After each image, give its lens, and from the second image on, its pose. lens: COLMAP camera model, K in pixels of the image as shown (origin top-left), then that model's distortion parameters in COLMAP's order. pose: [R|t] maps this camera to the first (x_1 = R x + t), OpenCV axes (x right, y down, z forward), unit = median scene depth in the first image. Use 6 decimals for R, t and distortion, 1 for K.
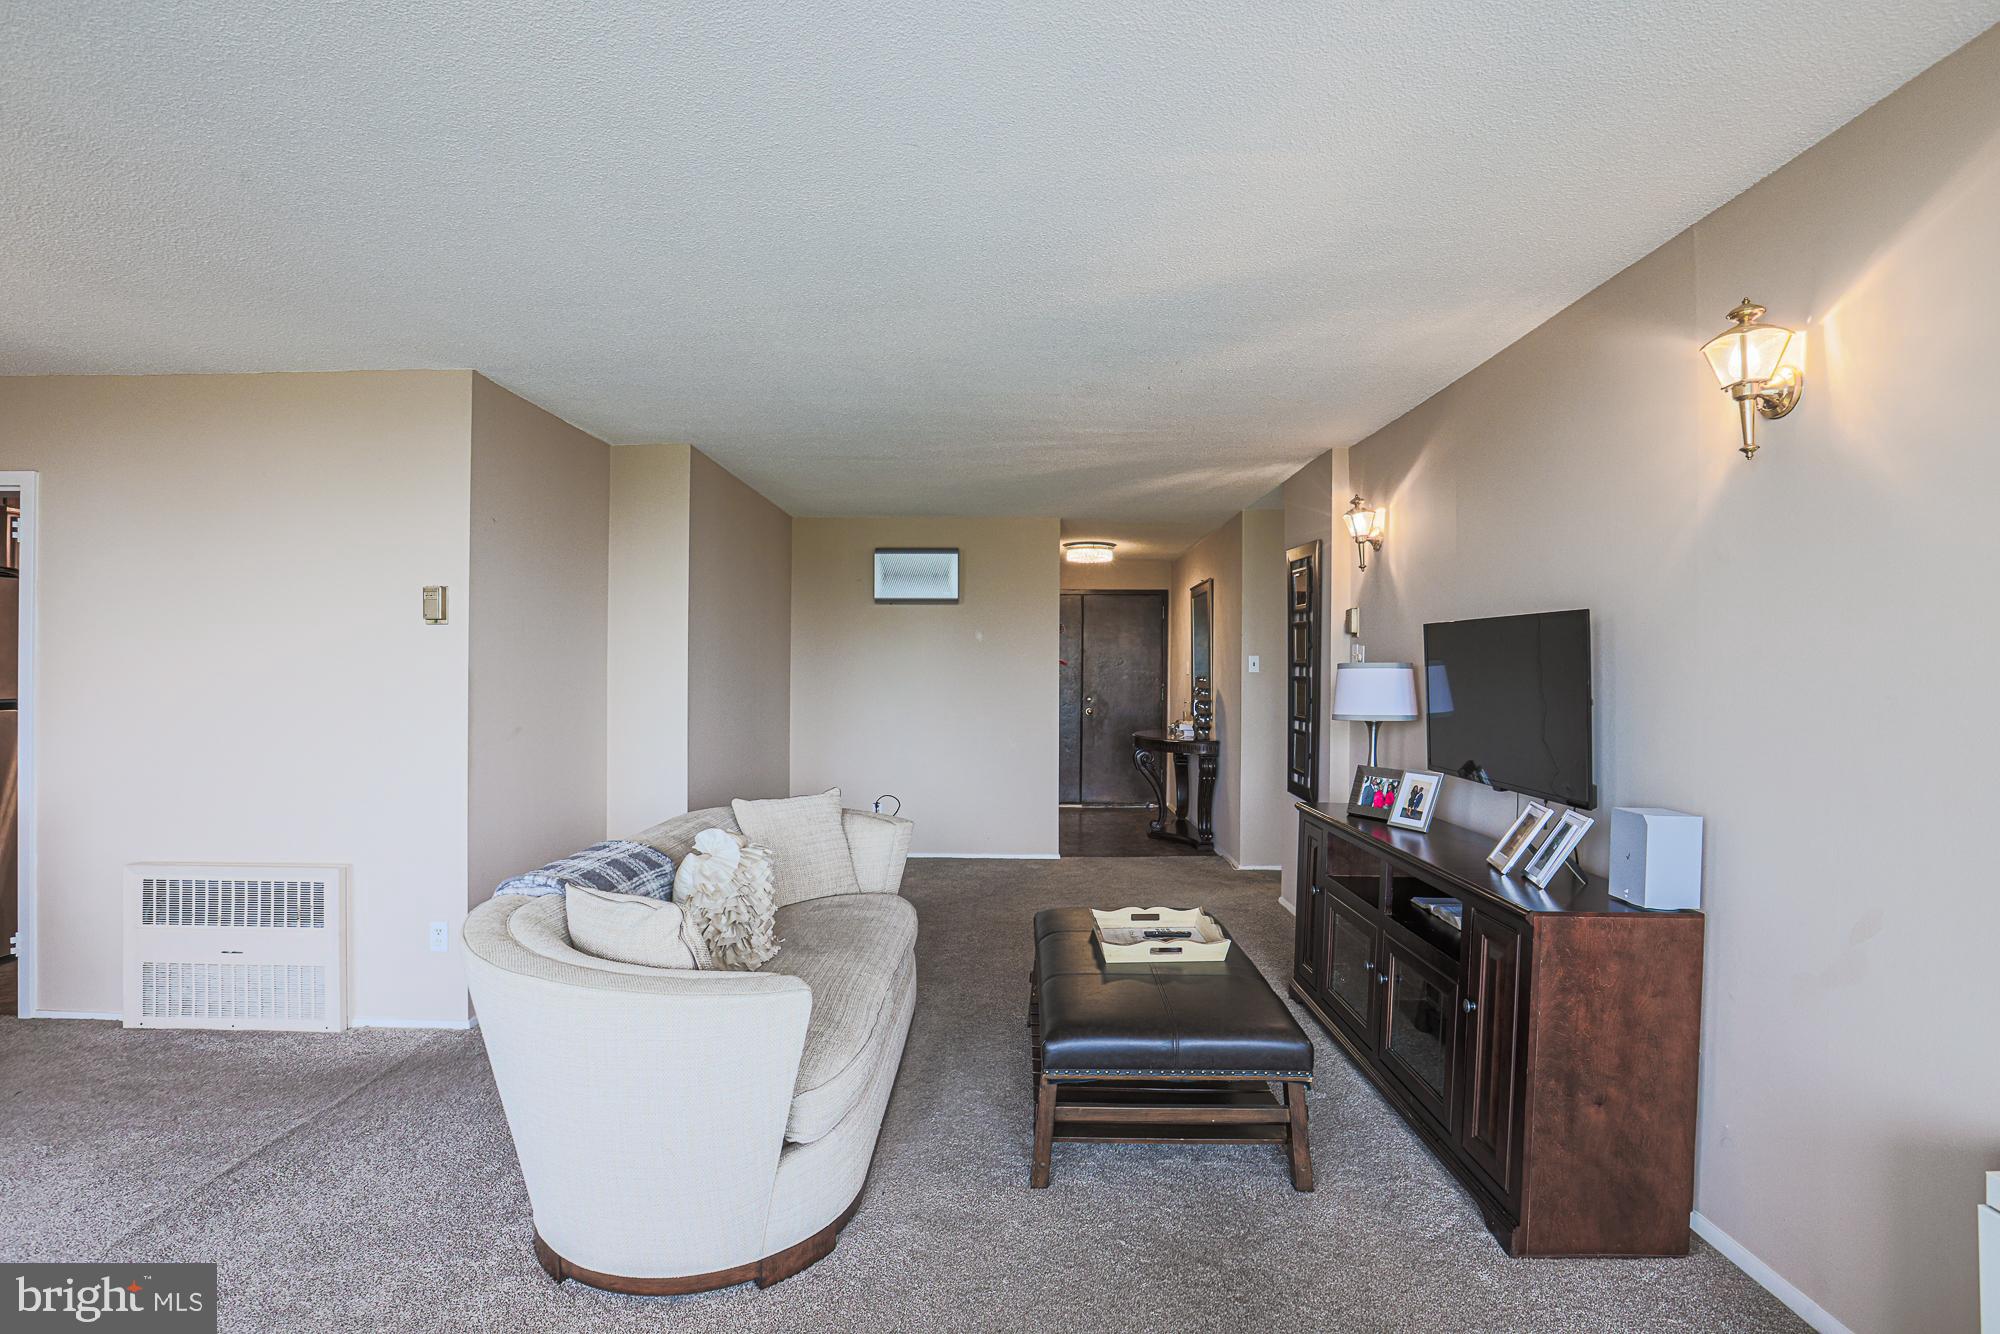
lens RADIAL K [[916.4, 0, 995.1], [0, 916.4, 667.5], [0, 0, 1]] dist [-0.050720, 0.017624]
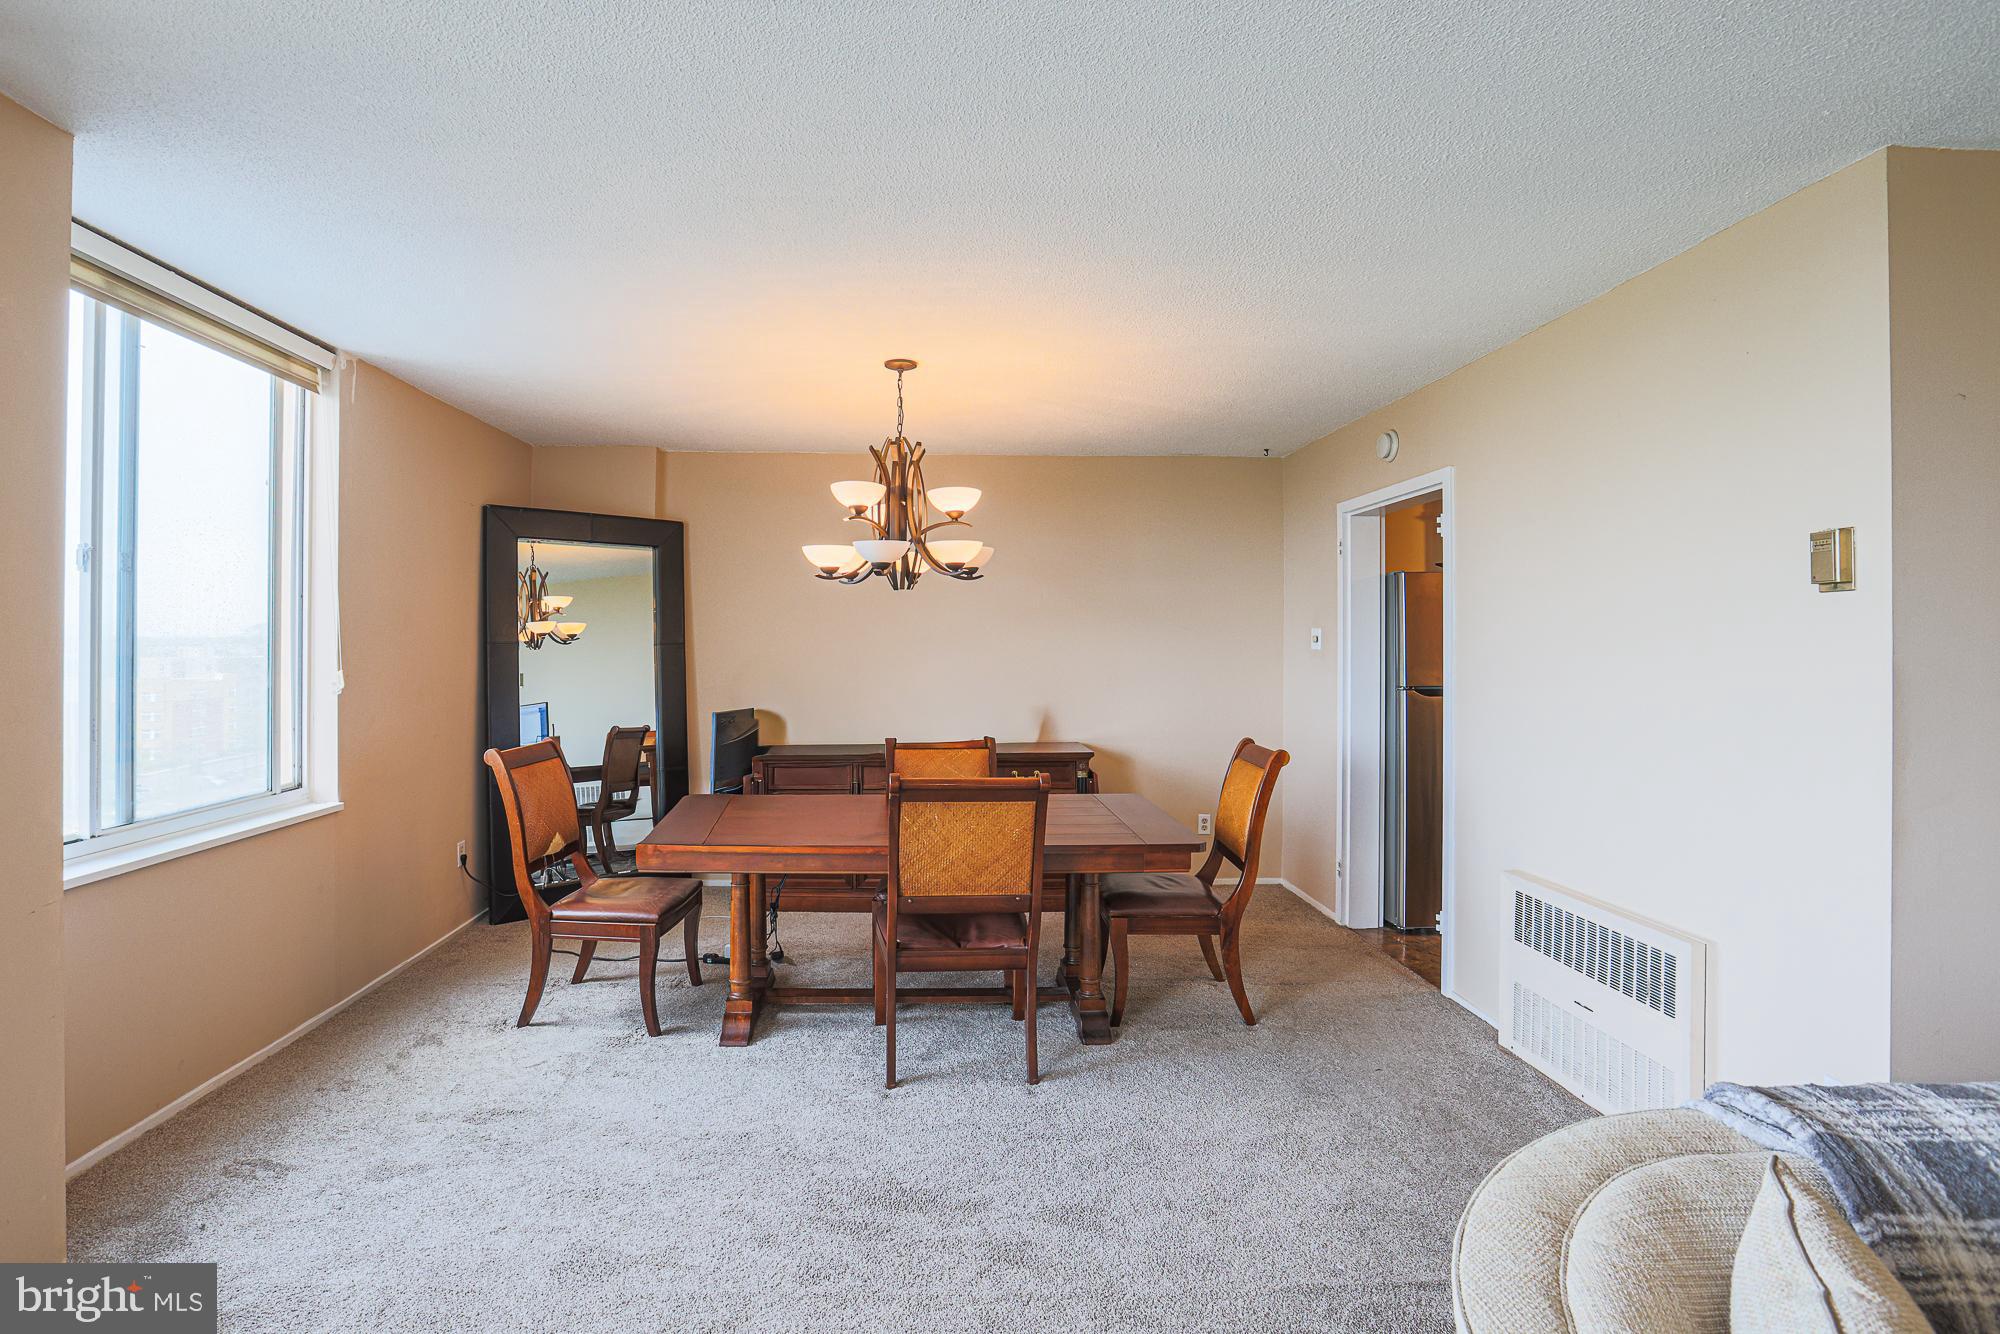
lens RADIAL K [[950.6, 0, 944.1], [0, 950.6, 643.3], [0, 0, 1]] dist [-0.030958, 0.001162]
pose [[0.042376, -0.007503, -0.999074, -0.020908], [0.001146, 0.999972, -0.007461, -0.009381], [0.999101, -0.000828, 0.042384, 0.384970]]
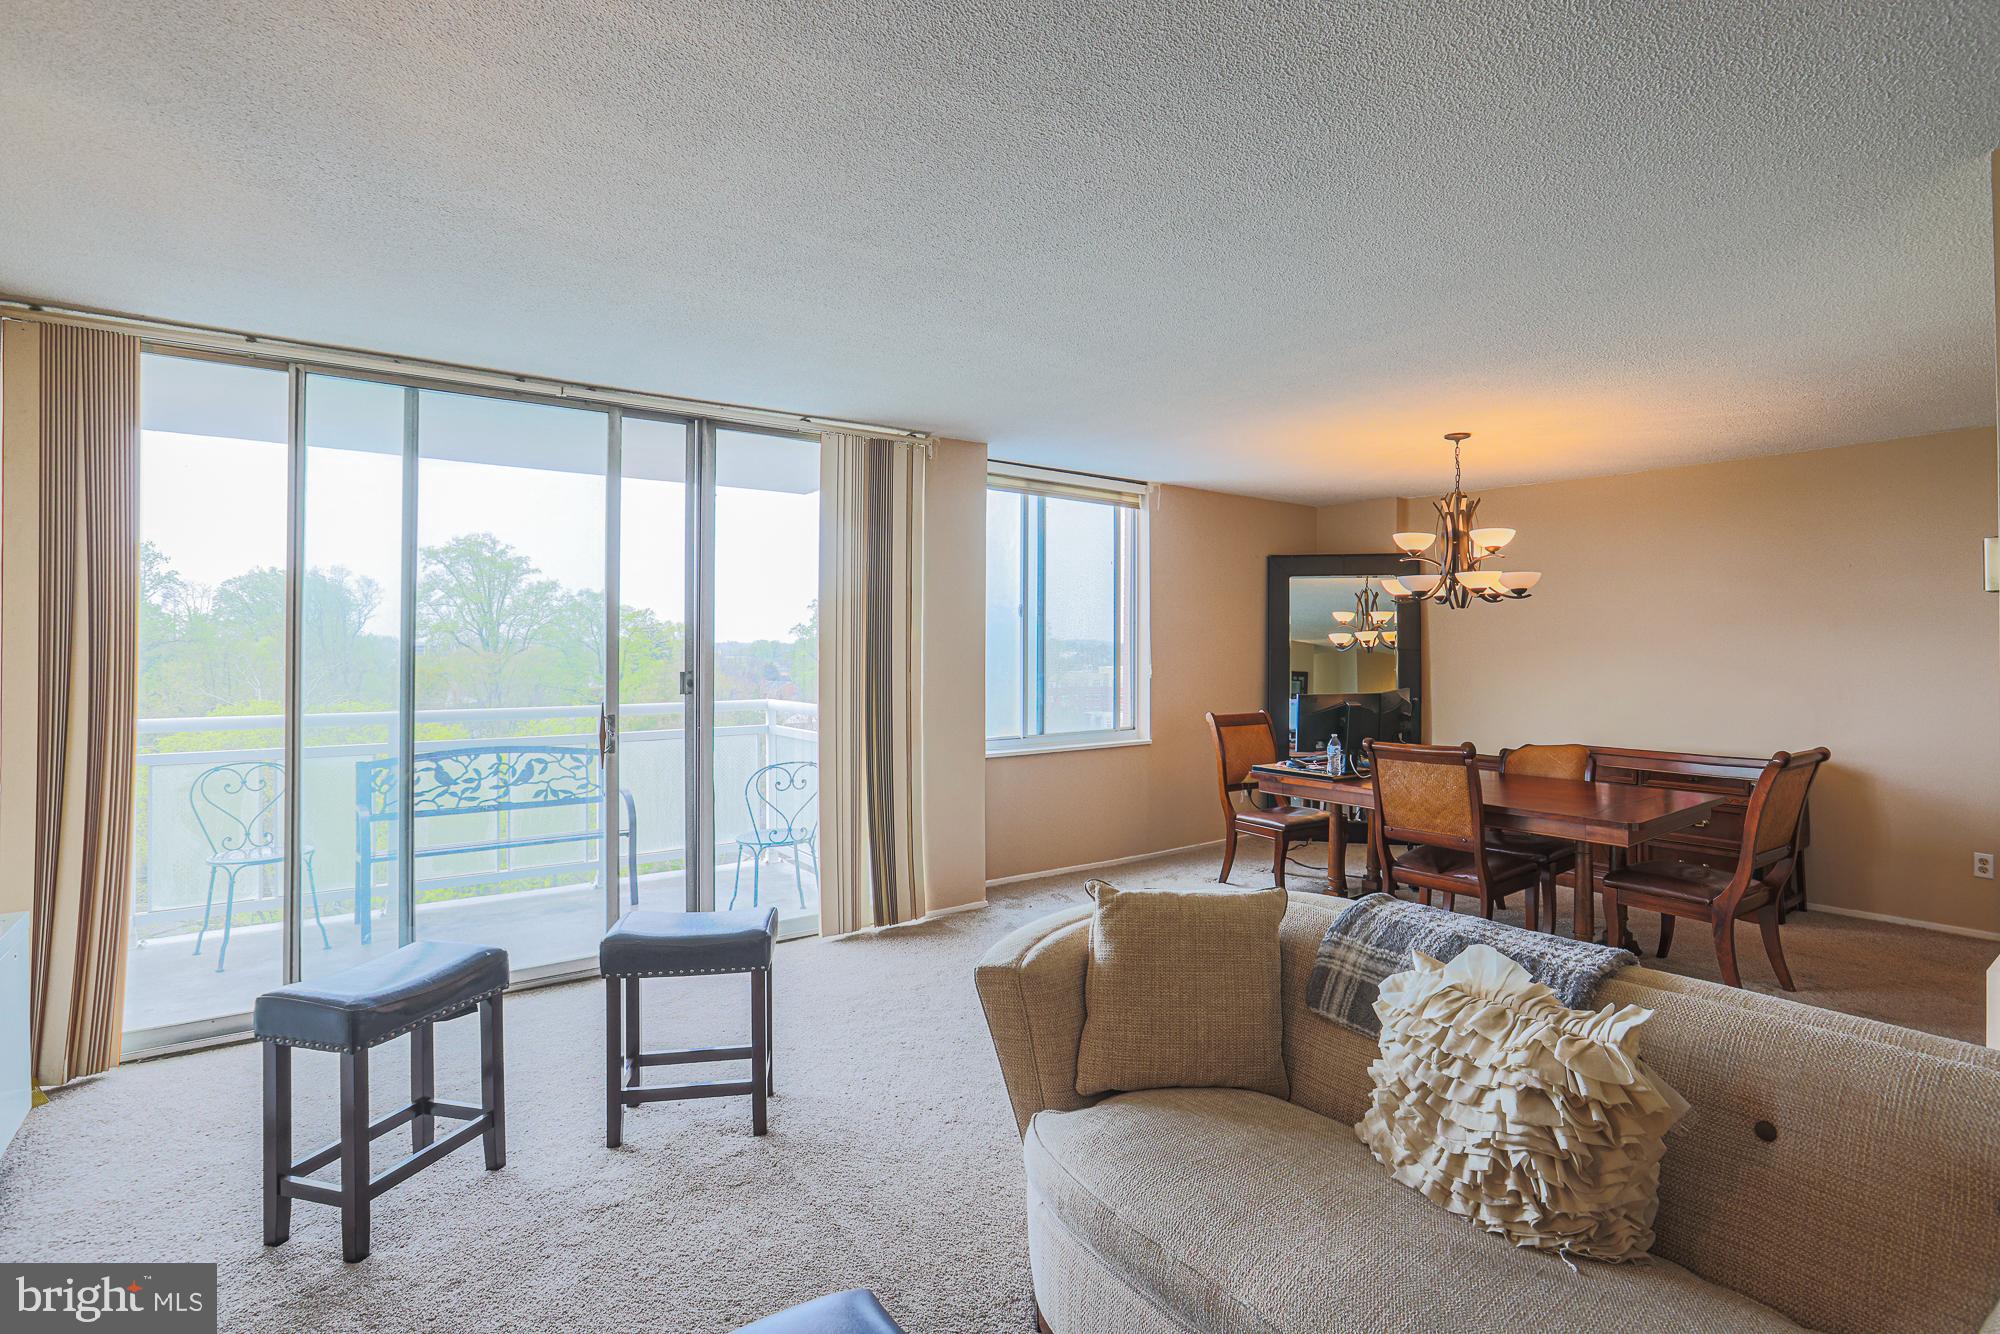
lens RADIAL K [[971.9, 0, 1043.4], [0, 971.9, 630.6], [0, 0, 1]] dist [-0.057783, 0.025226]
pose [[-0.774831, -0.017629, -0.631922, 0.279594], [-0.004199, 0.999733, -0.022742, -0.010759], [0.632154, -0.014968, -0.774698, 1.115908]]
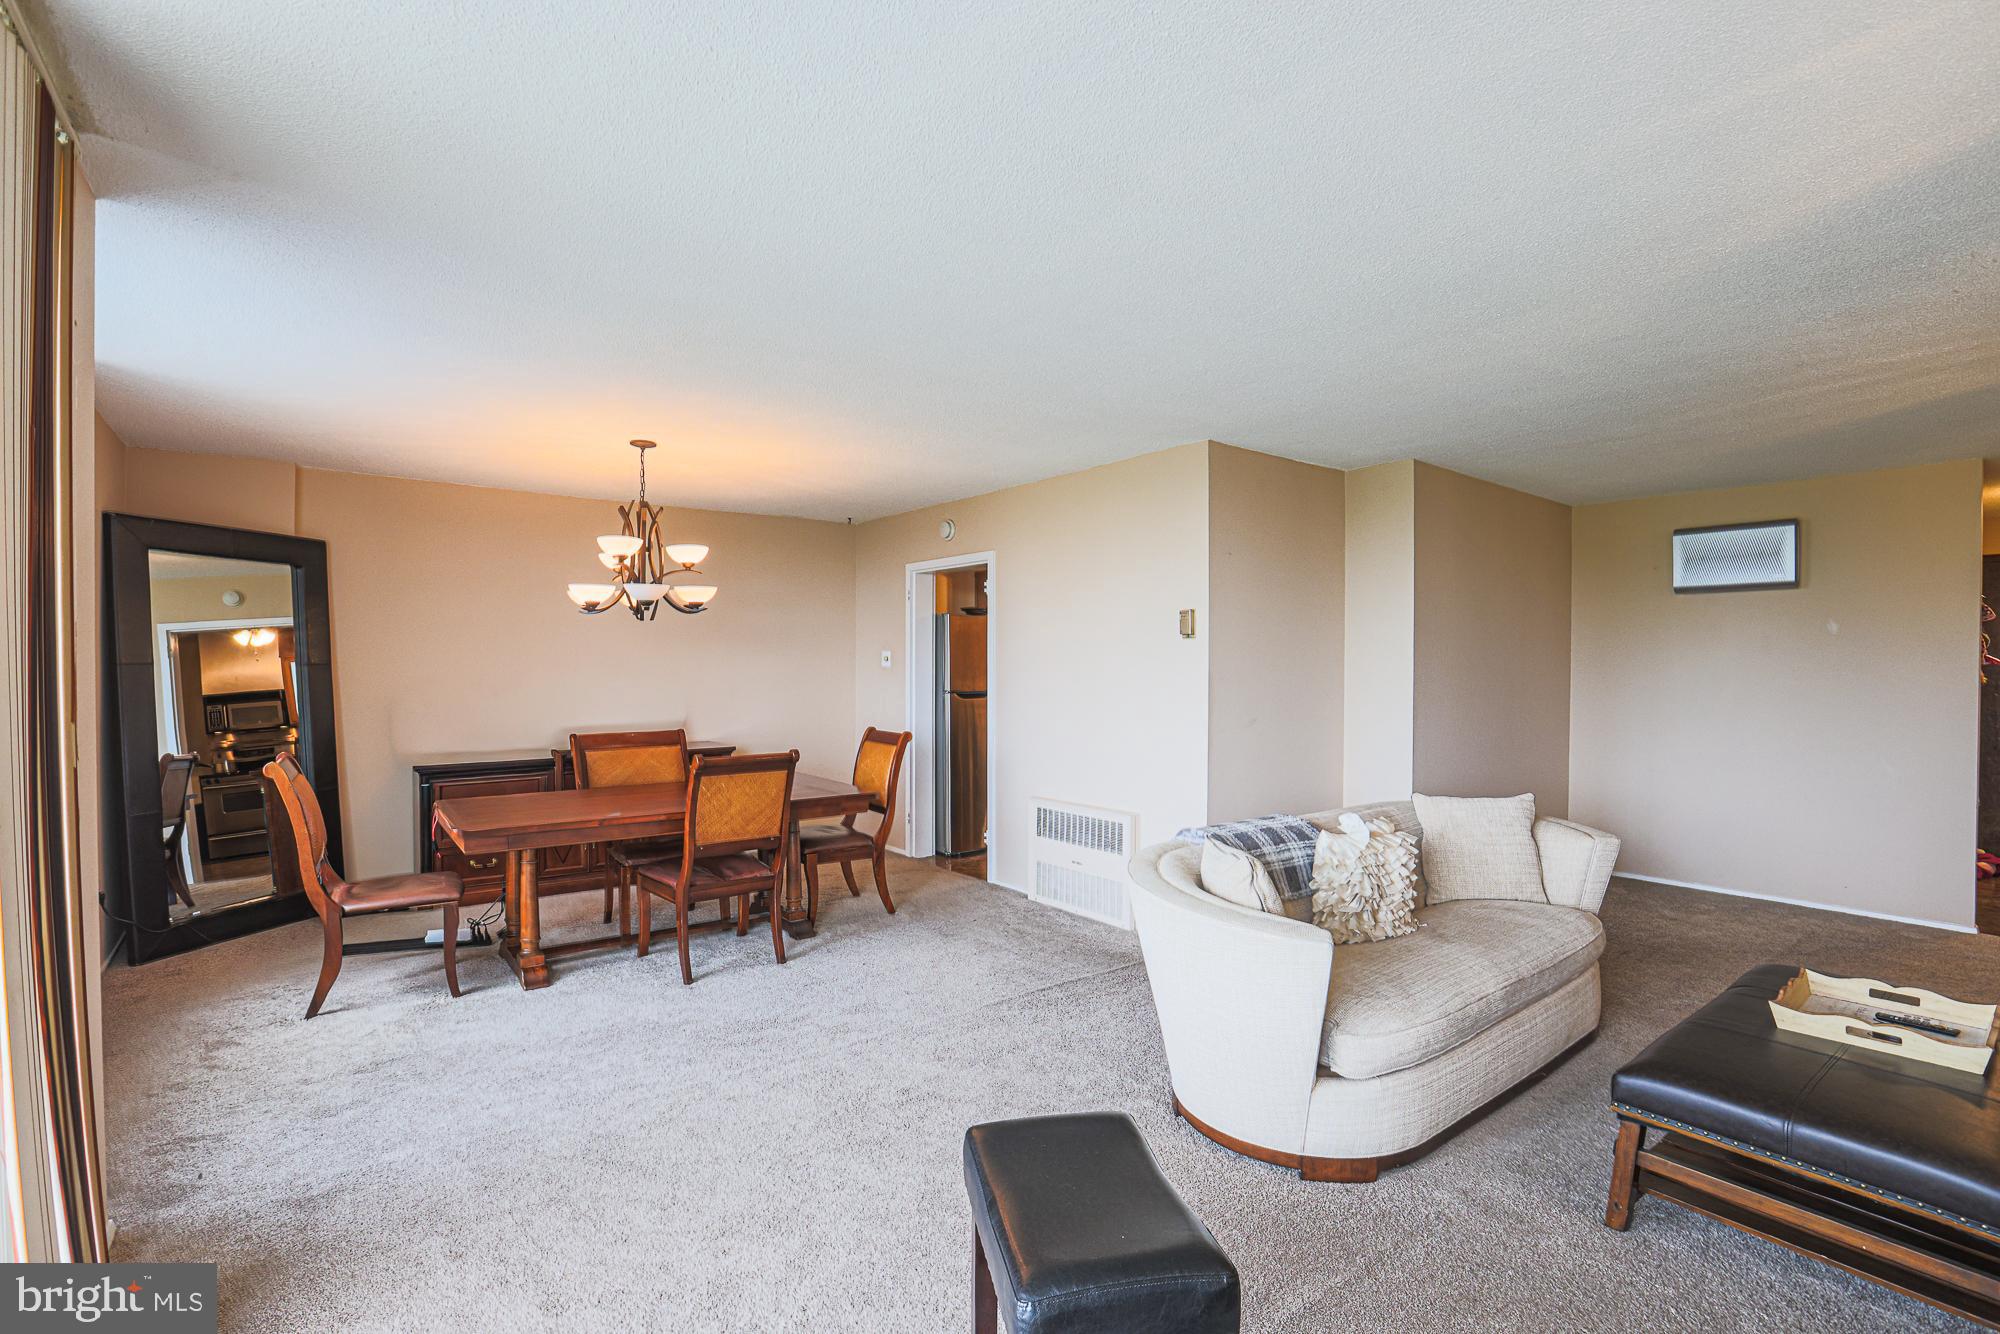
lens RADIAL K [[913.6, 0, 1007.1], [0, 913.6, 677.0], [0, 0, 1]] dist [-0.055236, 0.023370]
pose [[0.627575, 0.006151, -0.778532, 0.263375], [0.005538, 0.999908, 0.012365, -0.009852], [0.778537, -0.012072, 0.627483, -0.047443]]
